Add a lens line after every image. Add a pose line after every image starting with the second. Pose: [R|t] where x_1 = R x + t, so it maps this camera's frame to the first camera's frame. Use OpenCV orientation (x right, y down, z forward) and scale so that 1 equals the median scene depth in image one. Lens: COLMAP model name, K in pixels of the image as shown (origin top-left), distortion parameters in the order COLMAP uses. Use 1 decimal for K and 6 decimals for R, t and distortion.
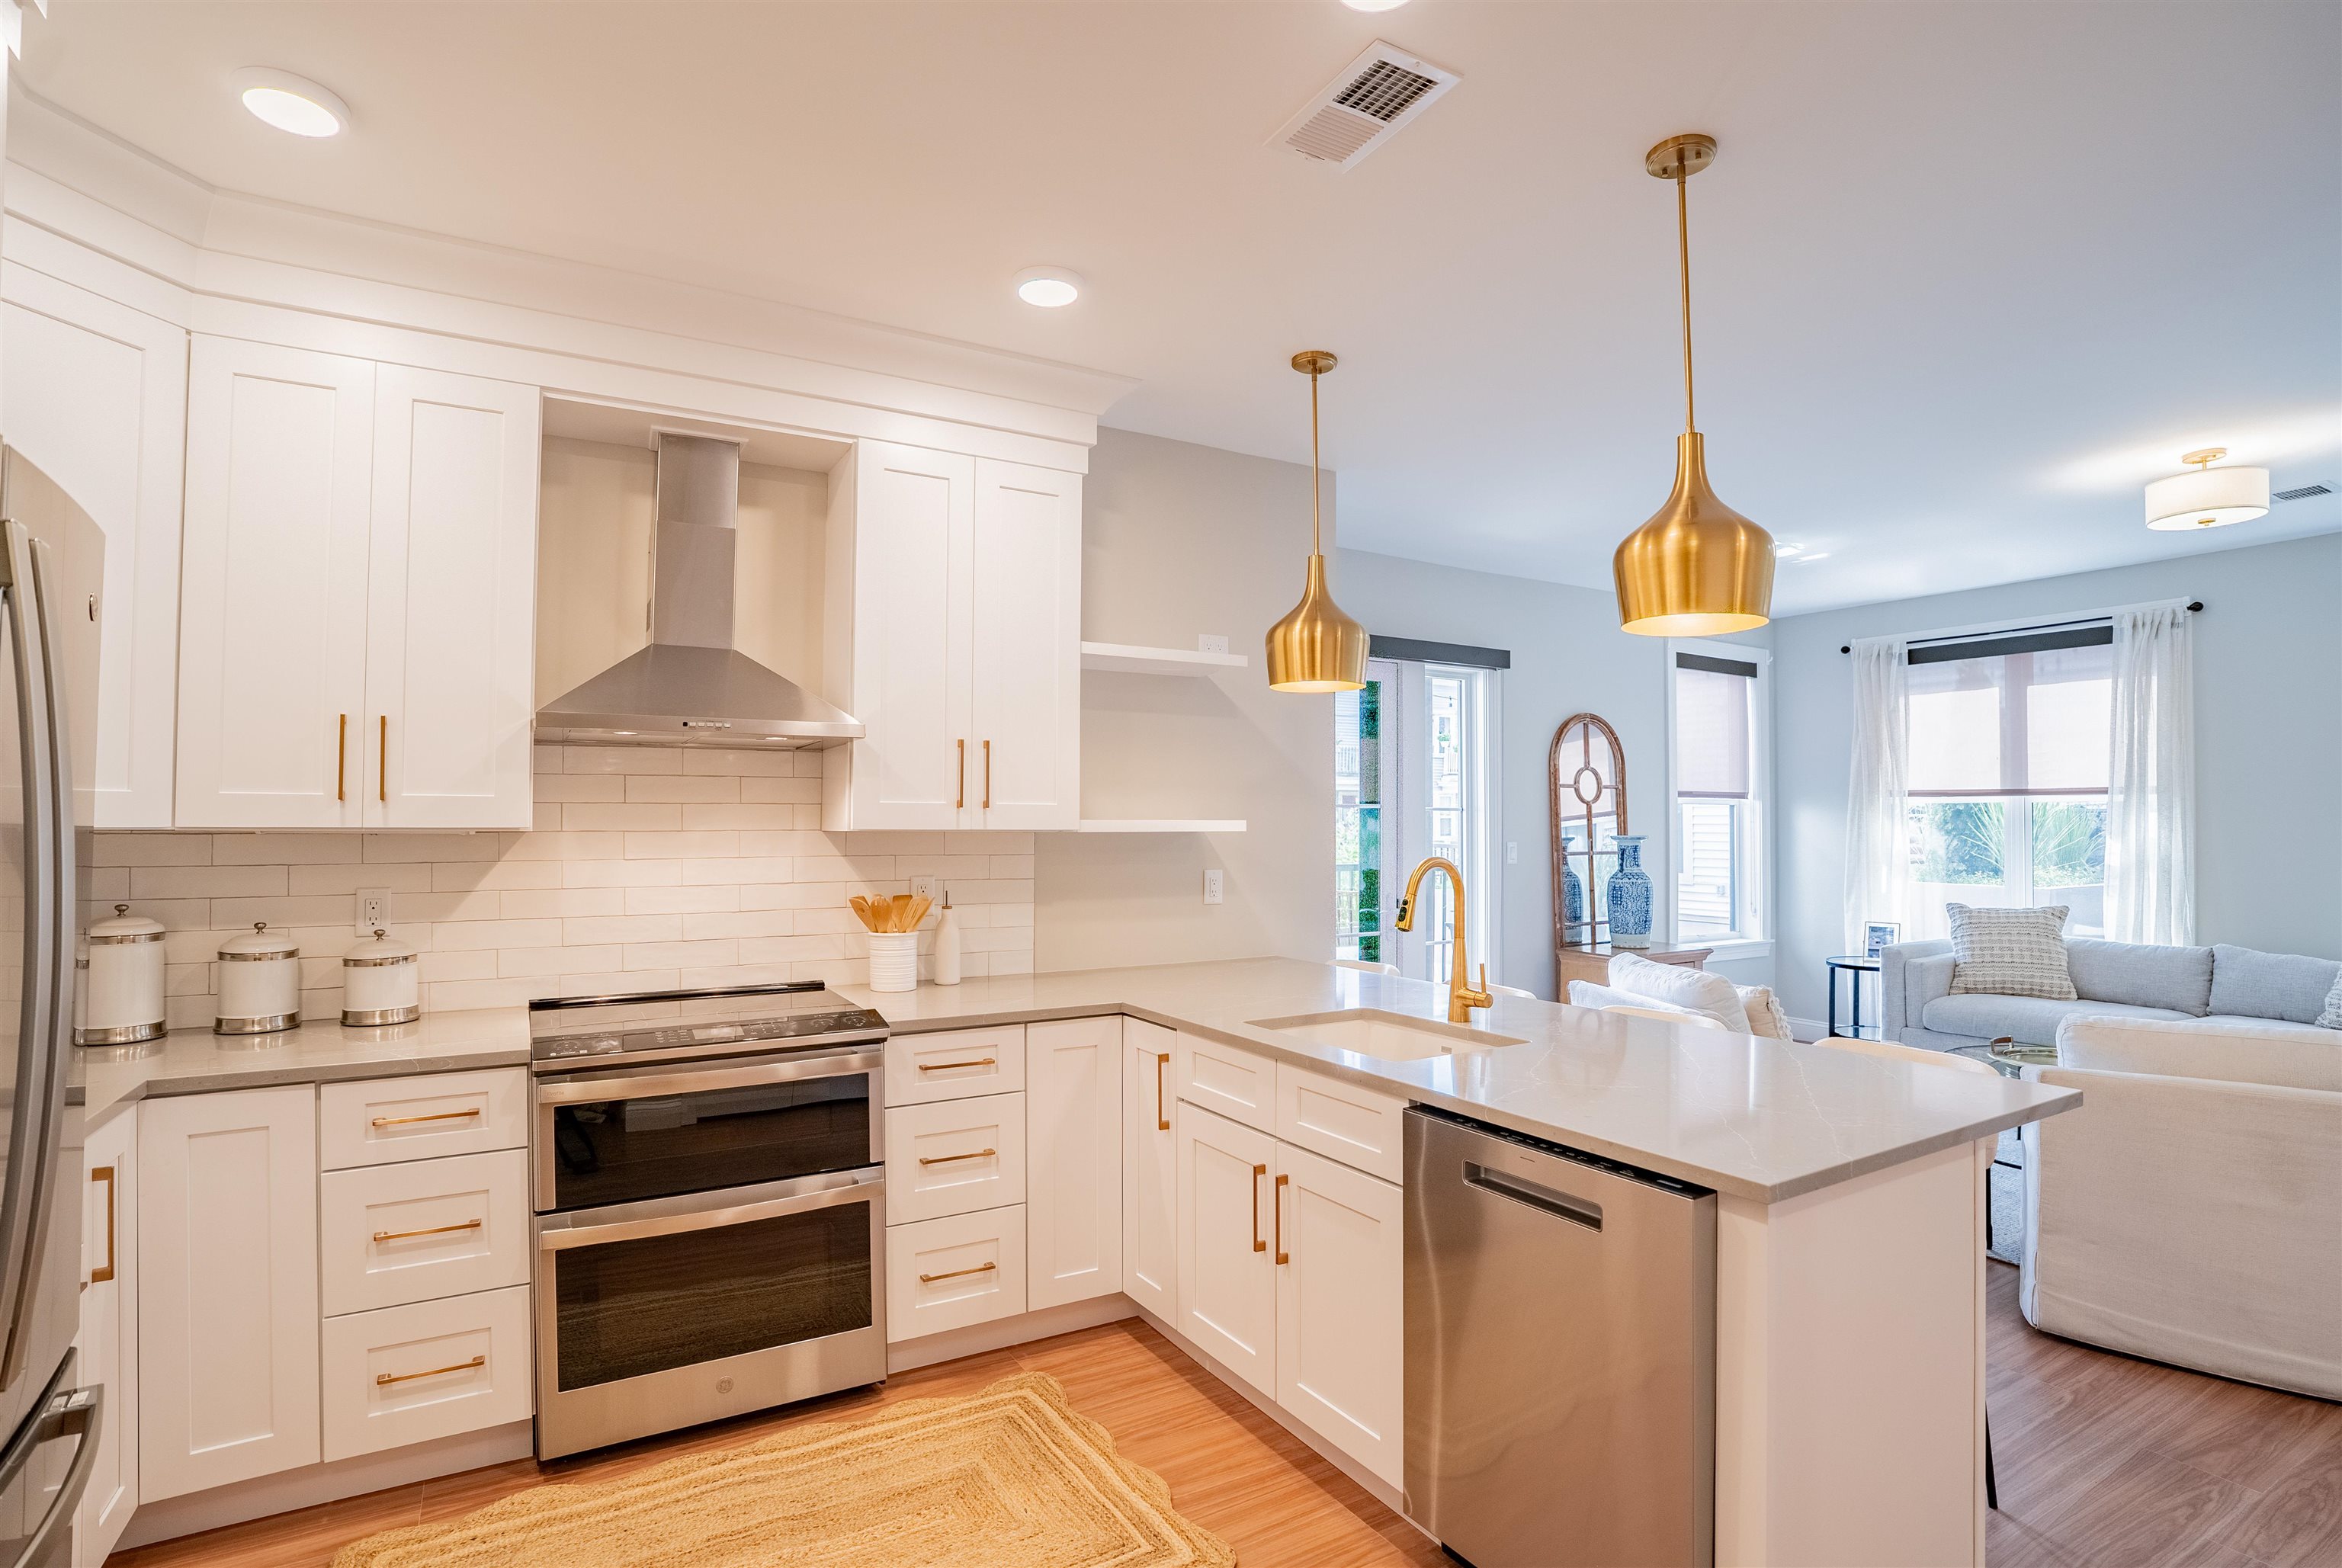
lens RADIAL K [[1133.8, 0, 1146.1], [0, 1133.8, 784.7], [0, 0, 1]] dist [-0.029180, 0.006631]
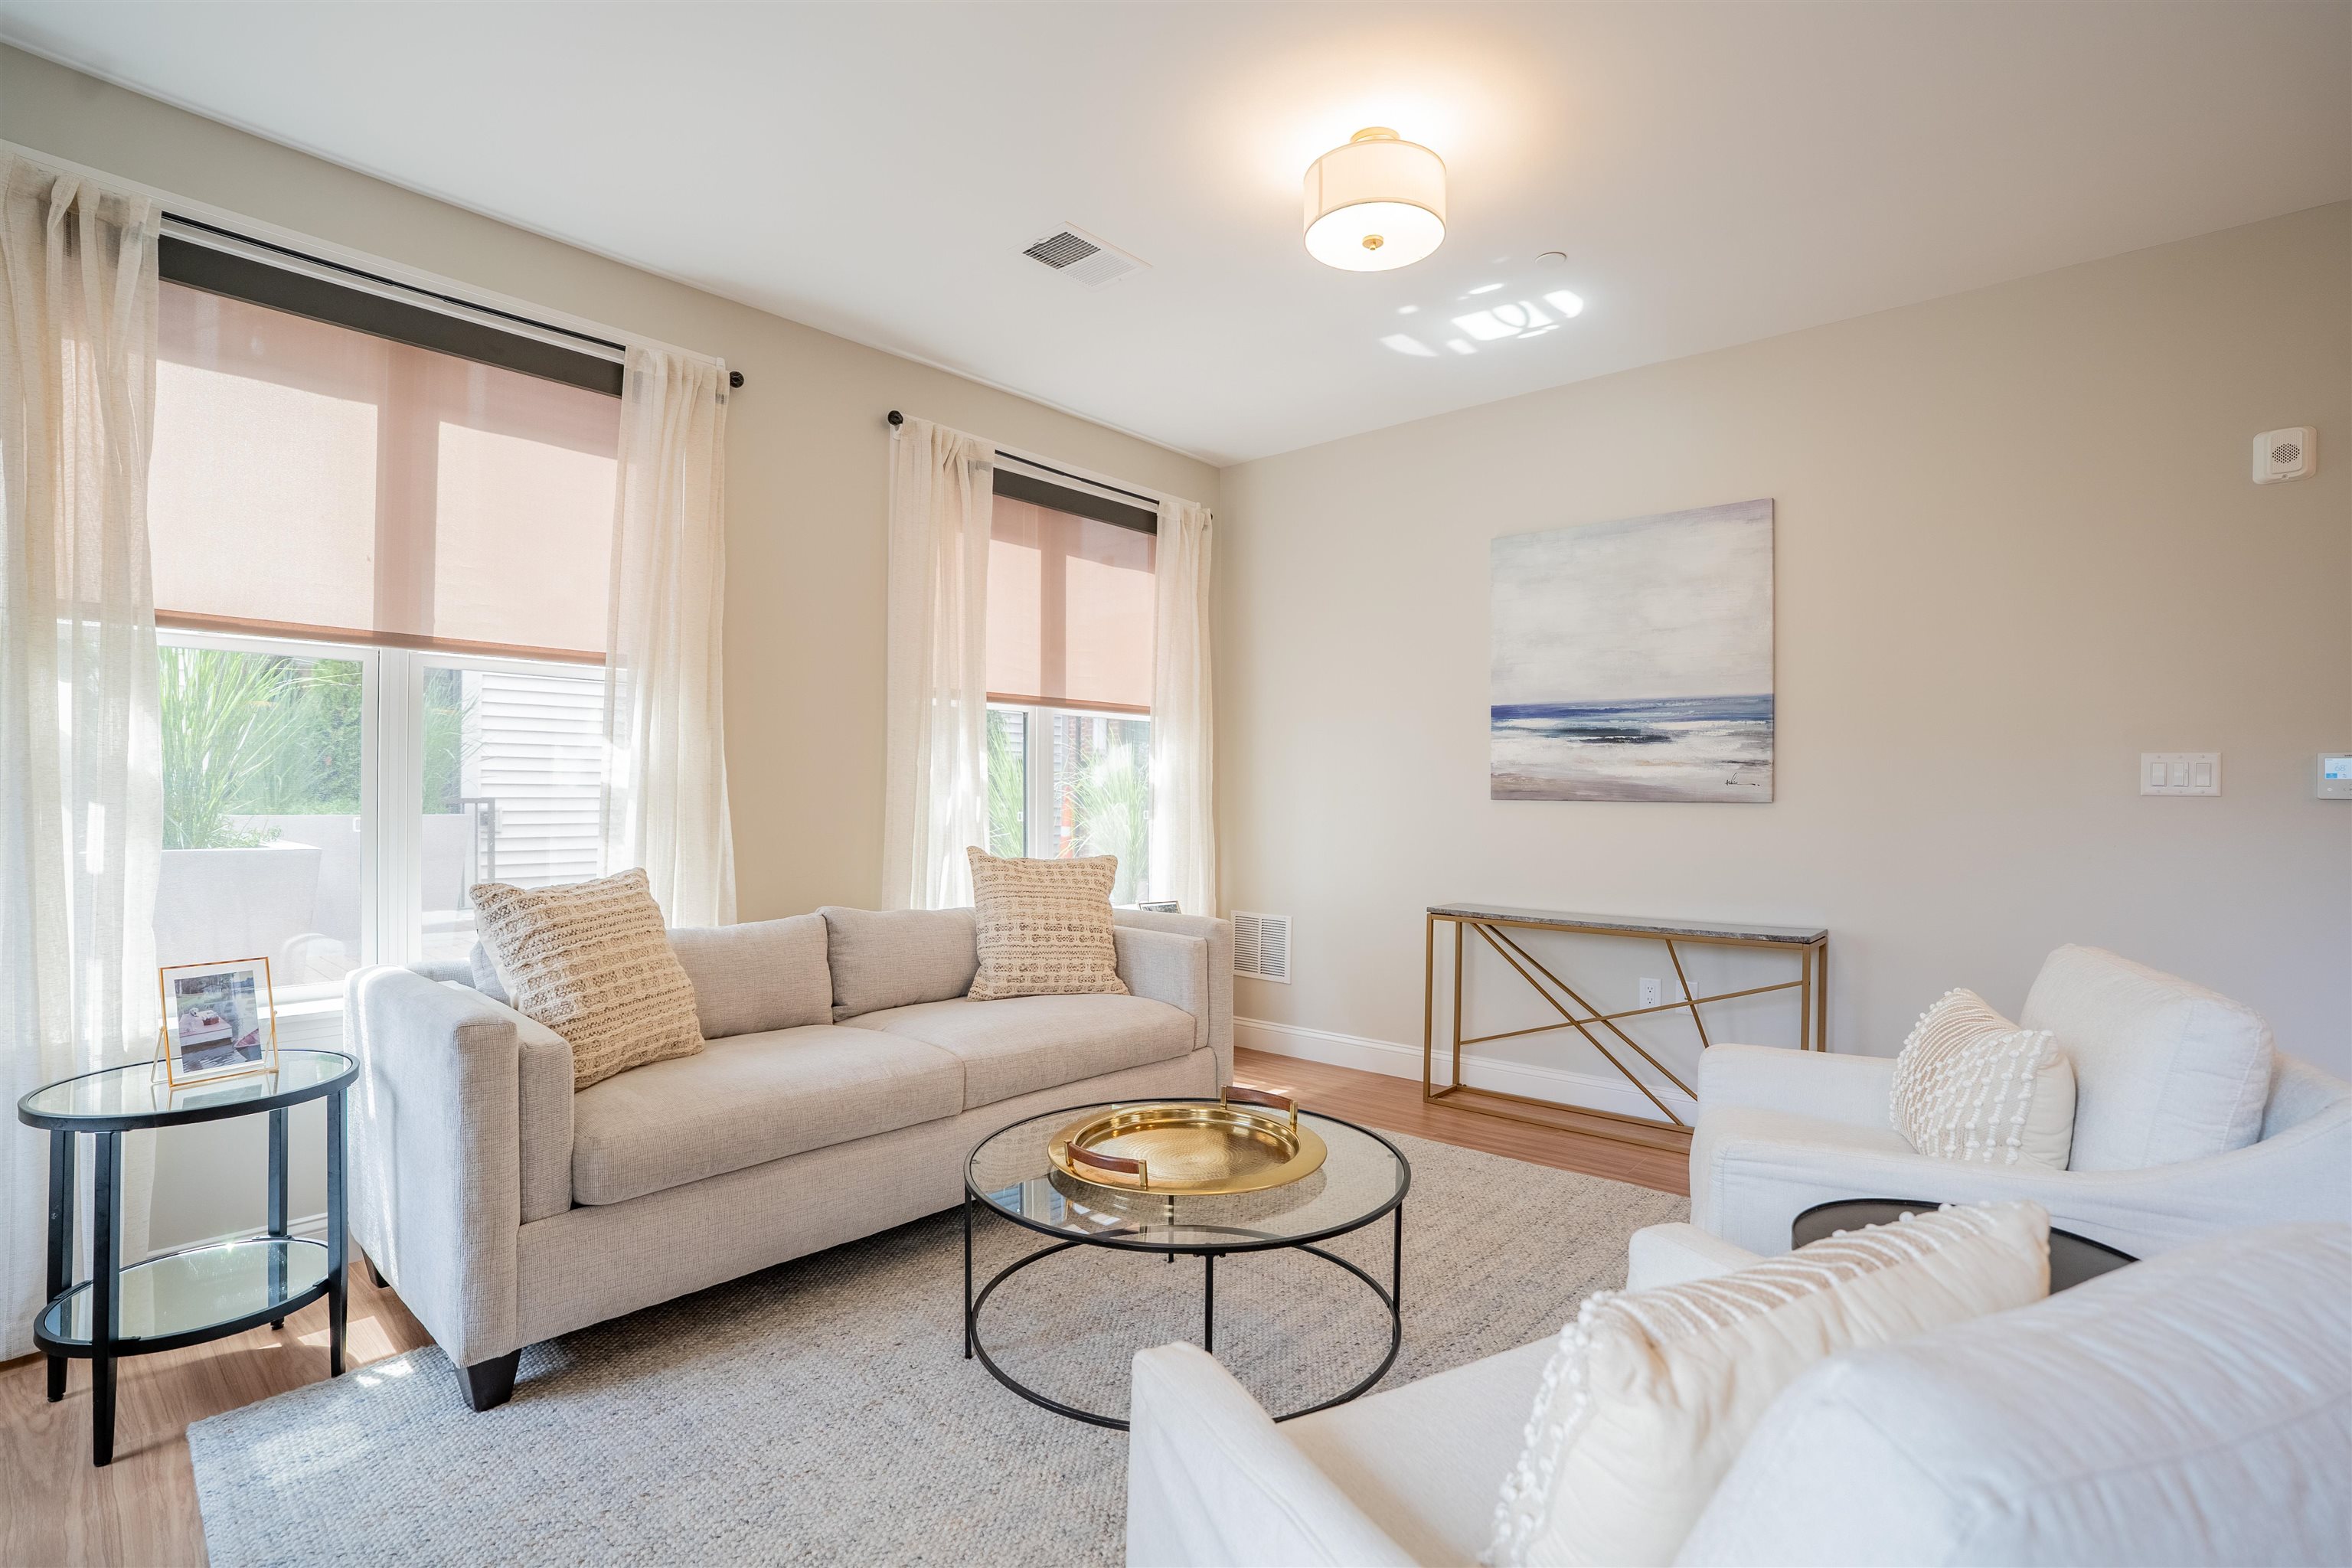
lens RADIAL K [[1138.7, 0, 1173.1], [0, 1138.7, 792.7], [0, 0, 1]] dist [-0.029180, 0.006631]
pose [[-0.317991, -0.000013, 0.948094, 0.232017], [-0.041829, 0.999026, -0.014015, 0.063550], [-0.947170, -0.044114, -0.317682, 0.851350]]
